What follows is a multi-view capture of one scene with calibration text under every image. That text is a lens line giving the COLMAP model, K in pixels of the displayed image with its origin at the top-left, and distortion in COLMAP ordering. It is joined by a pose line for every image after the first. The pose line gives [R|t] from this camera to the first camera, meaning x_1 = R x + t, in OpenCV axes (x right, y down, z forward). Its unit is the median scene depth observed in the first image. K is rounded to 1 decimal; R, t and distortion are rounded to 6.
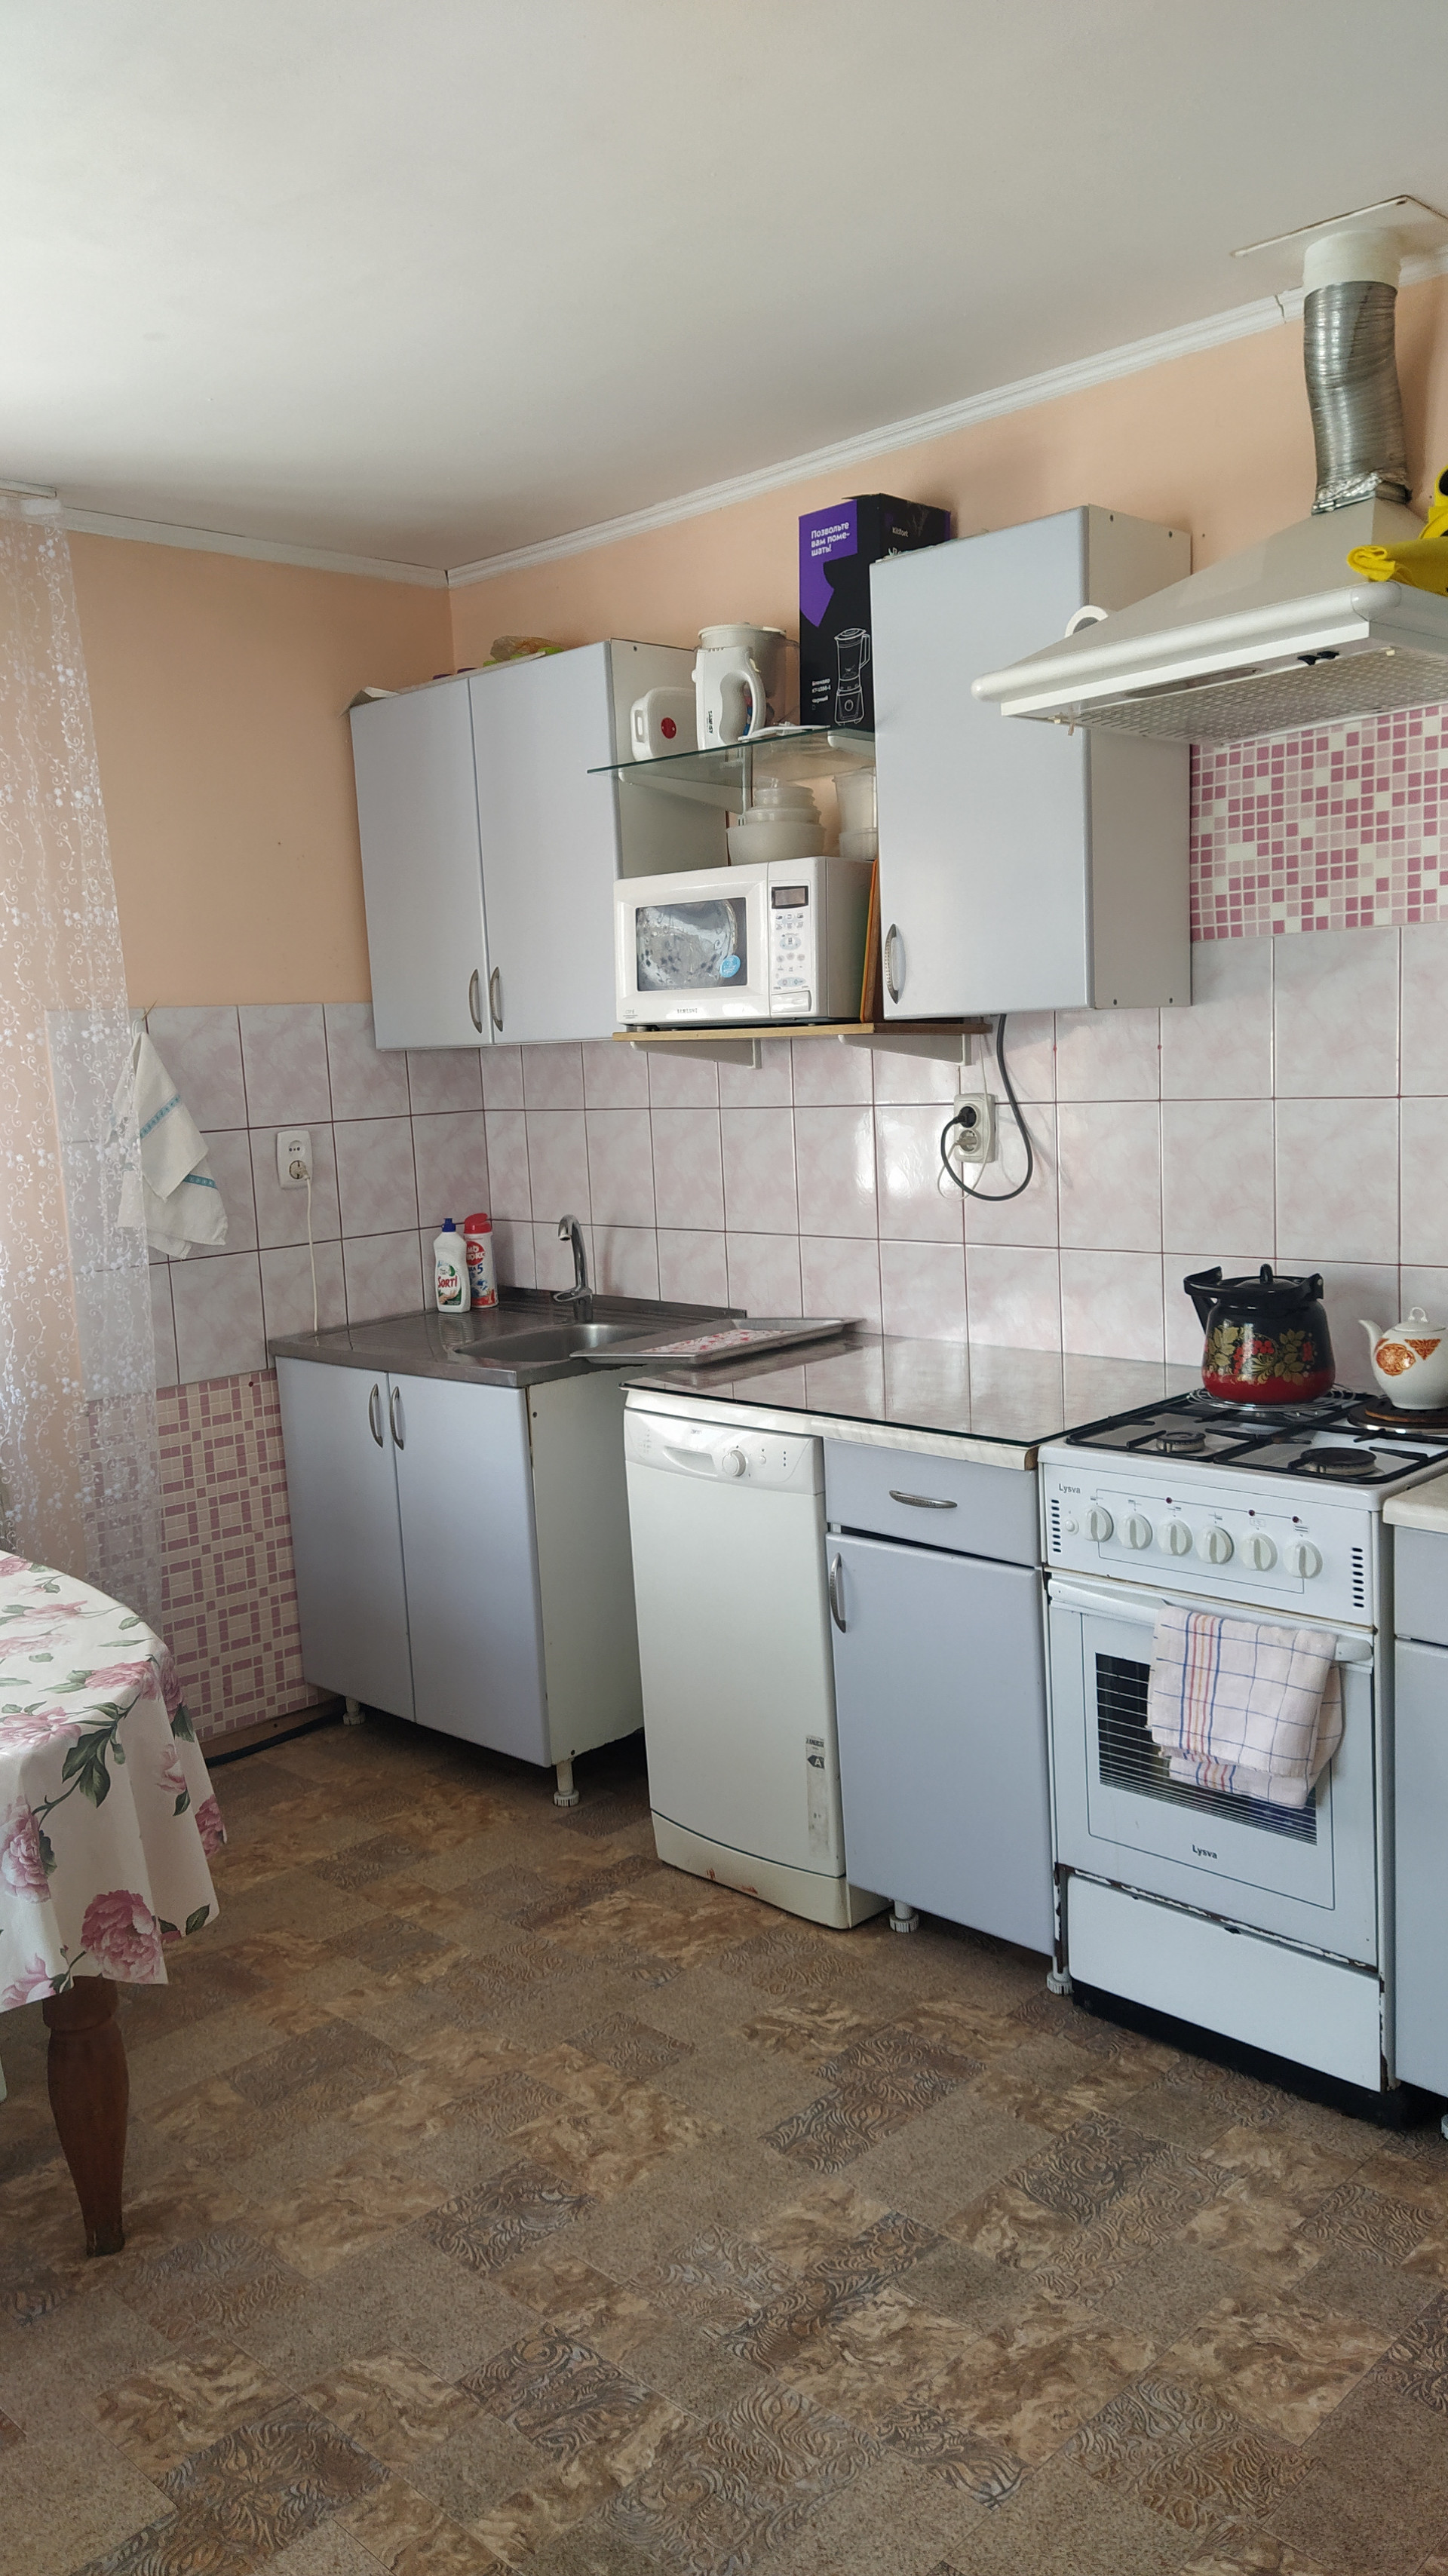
lens RADIAL K [[1923.9, 0, 719.5], [0, 1923.9, 1273.7], [0, 0, 1]] dist [0.095549, -0.121393]
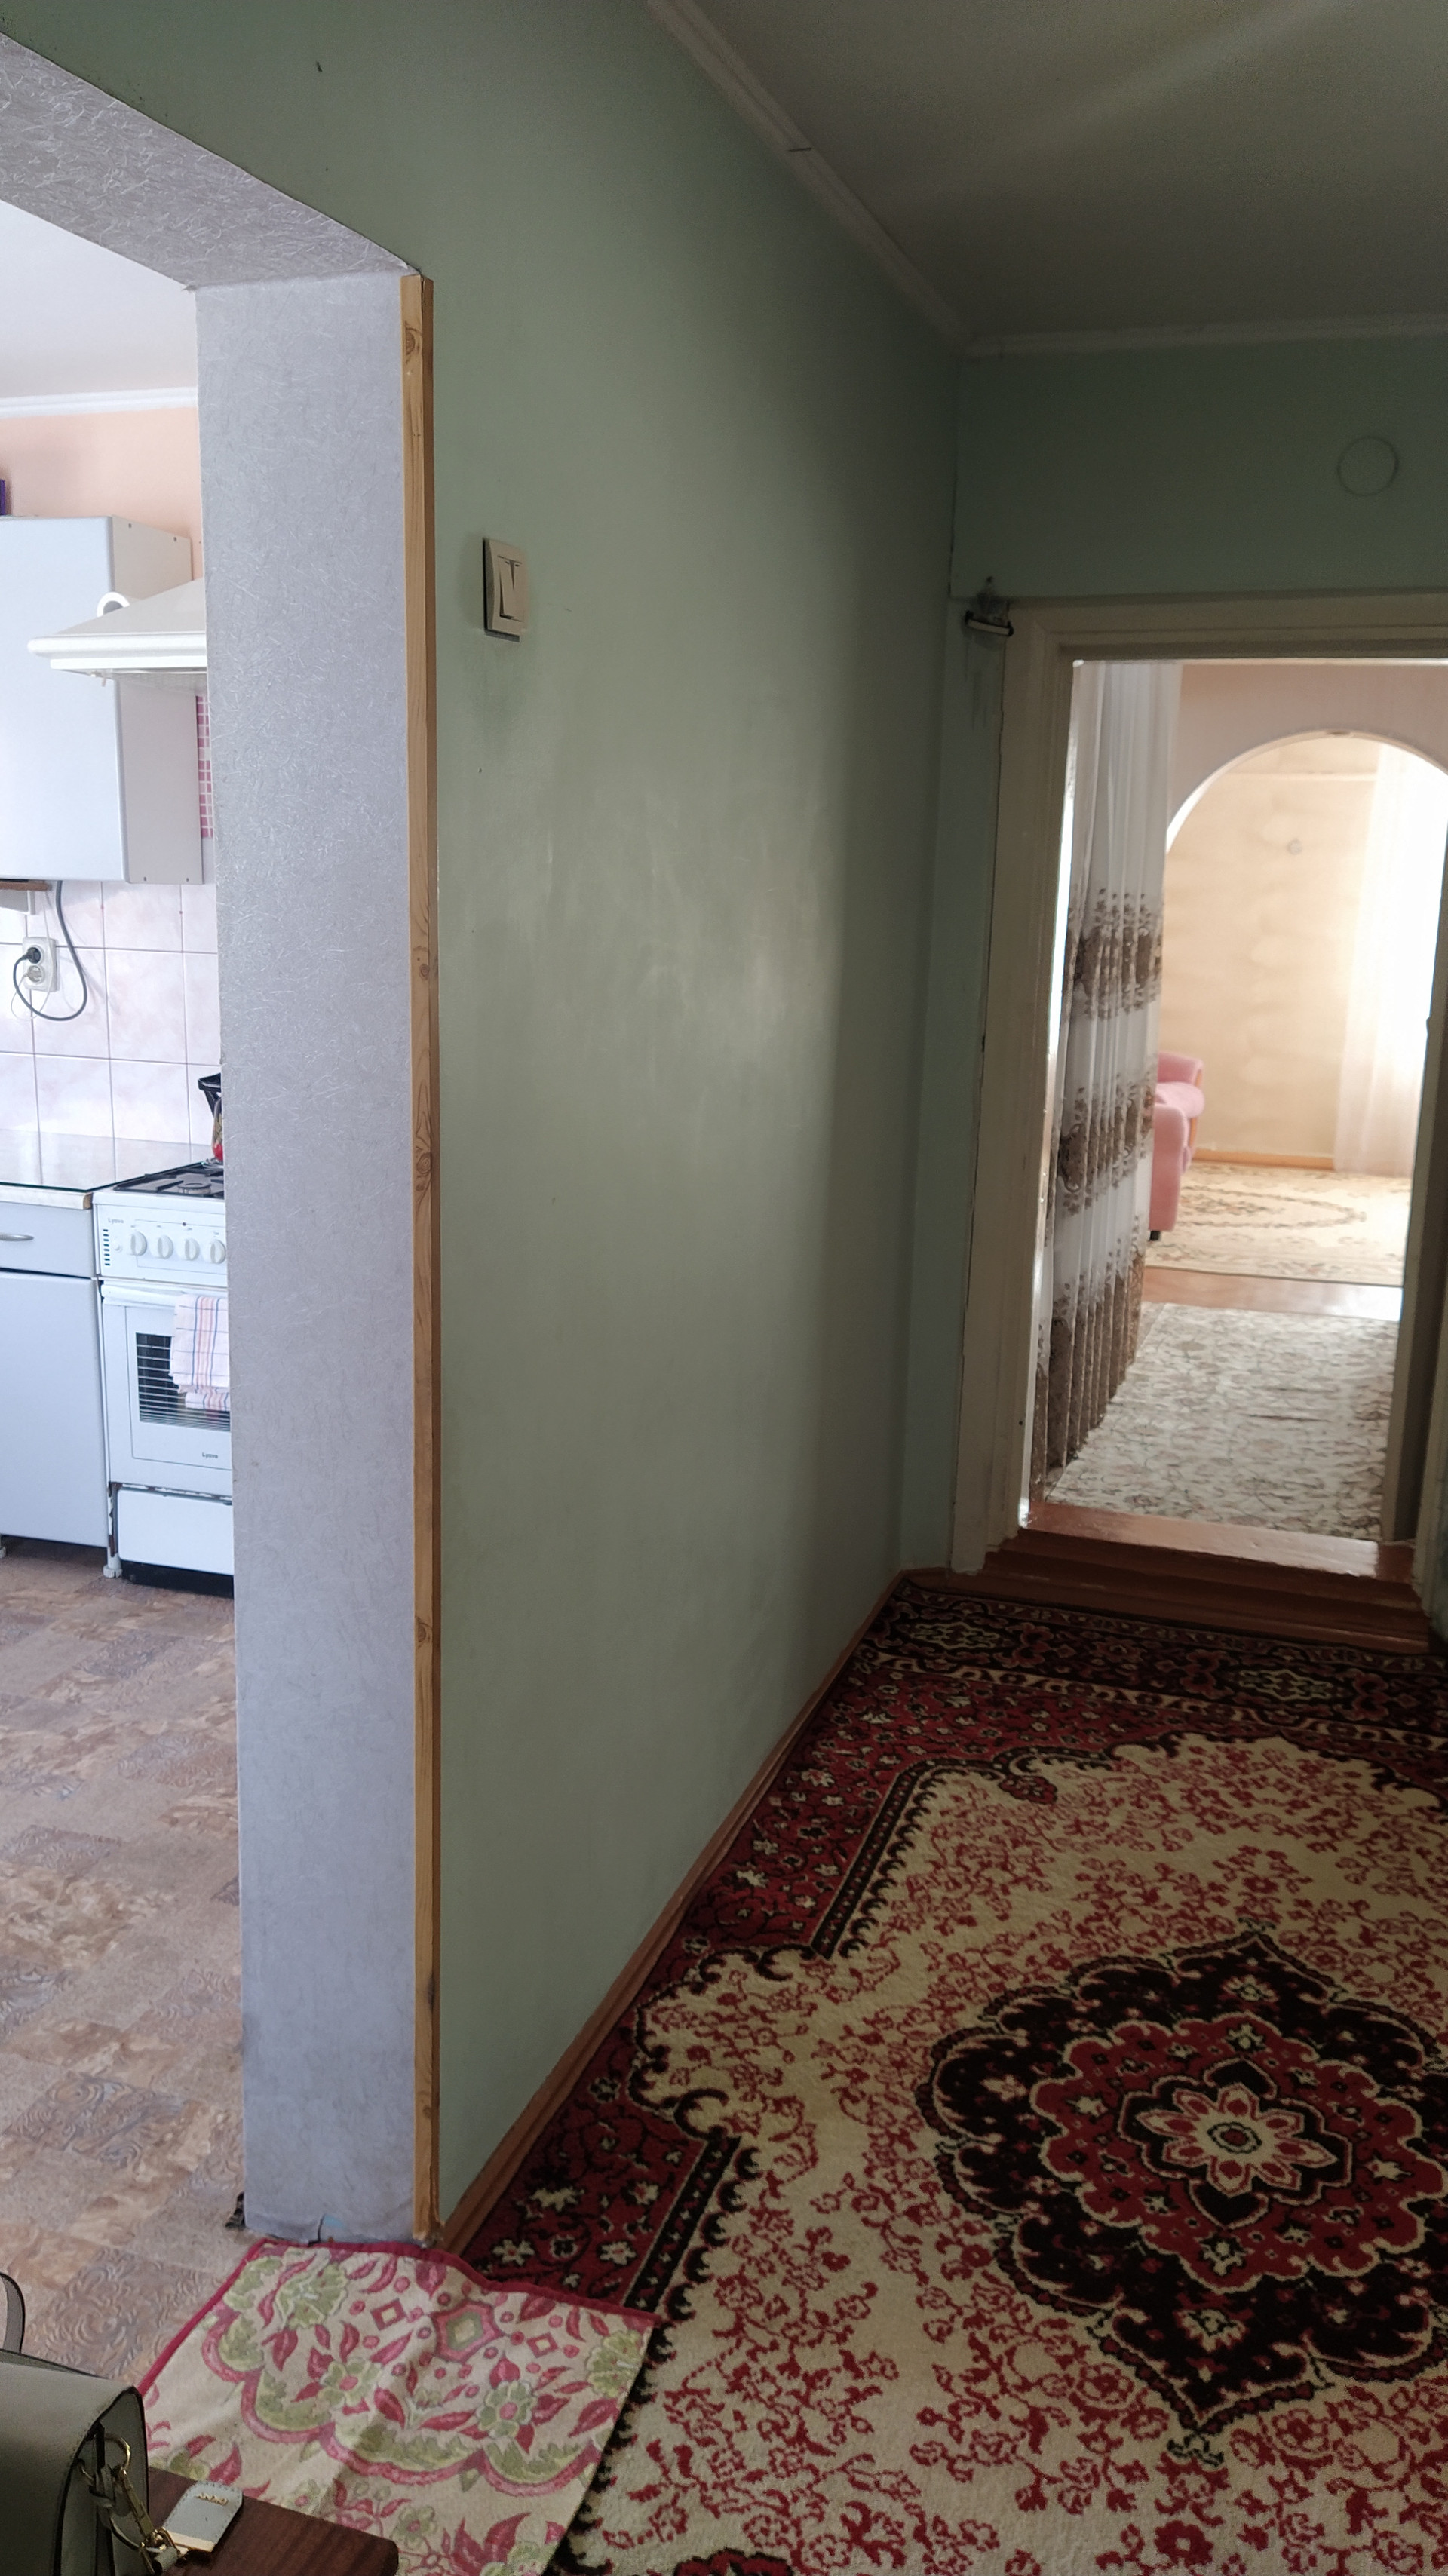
lens RADIAL K [[1923.9, 0, 729.5], [0, 1923.9, 1276.6], [0, 0, 1]] dist [0.095549, -0.121393]
pose [[0.891255, -0.027462, 0.452671, -0.068181], [-0.009192, 0.996866, 0.078574, 0.034610], [-0.453410, -0.074191, 0.888209, -0.502899]]
